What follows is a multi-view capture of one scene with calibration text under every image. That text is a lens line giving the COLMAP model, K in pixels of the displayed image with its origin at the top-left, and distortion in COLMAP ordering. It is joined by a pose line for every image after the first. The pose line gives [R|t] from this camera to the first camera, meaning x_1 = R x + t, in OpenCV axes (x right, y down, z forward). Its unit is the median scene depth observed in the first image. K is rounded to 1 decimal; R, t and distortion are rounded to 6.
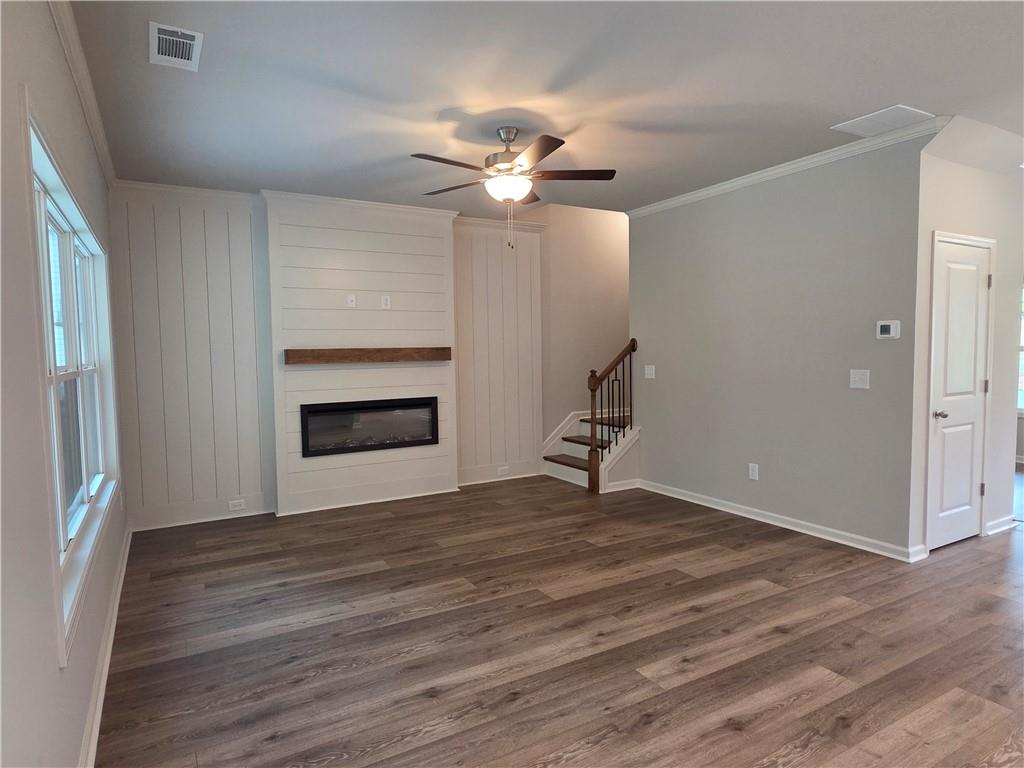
lens RADIAL K [[602.4, 0, 509.3], [0, 602.4, 387.2], [0, 0, 1]] dist [0.002558, -0.002203]
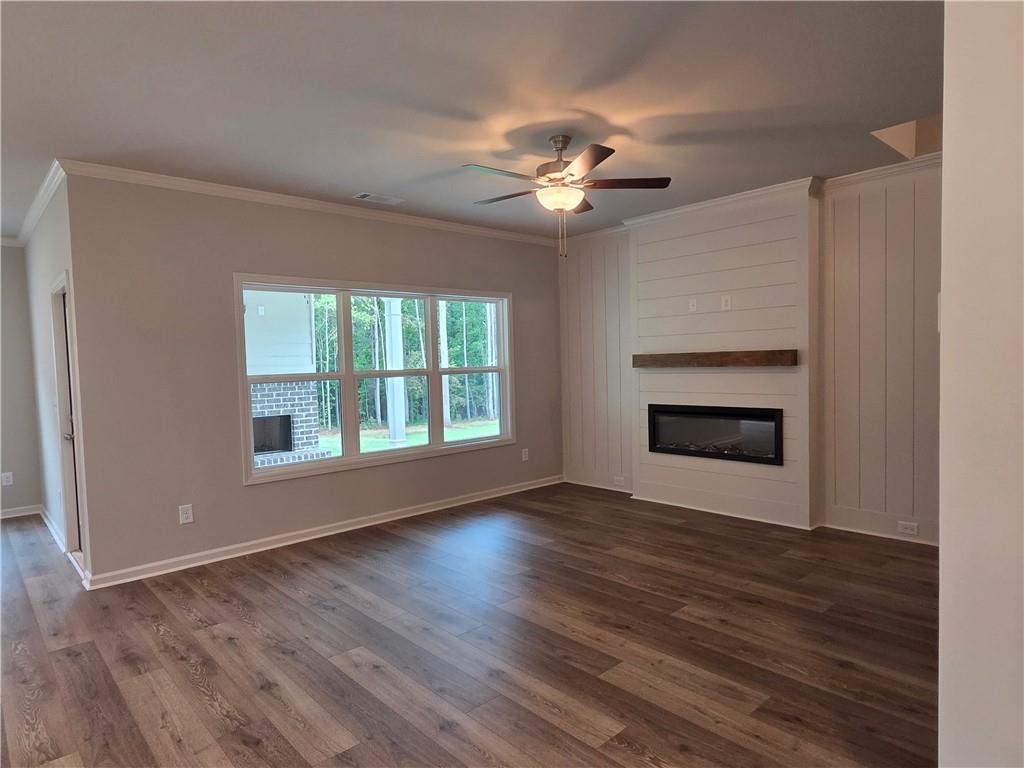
lens RADIAL K [[602.4, 0, 508.9], [0, 602.4, 388.4], [0, 0, 1]] dist [0.002558, -0.002203]
pose [[0.221219, 0.055499, -0.973644, 0.747397], [-0.035880, 0.998167, 0.048744, -0.049257], [0.974564, 0.024151, 0.222805, 0.548692]]
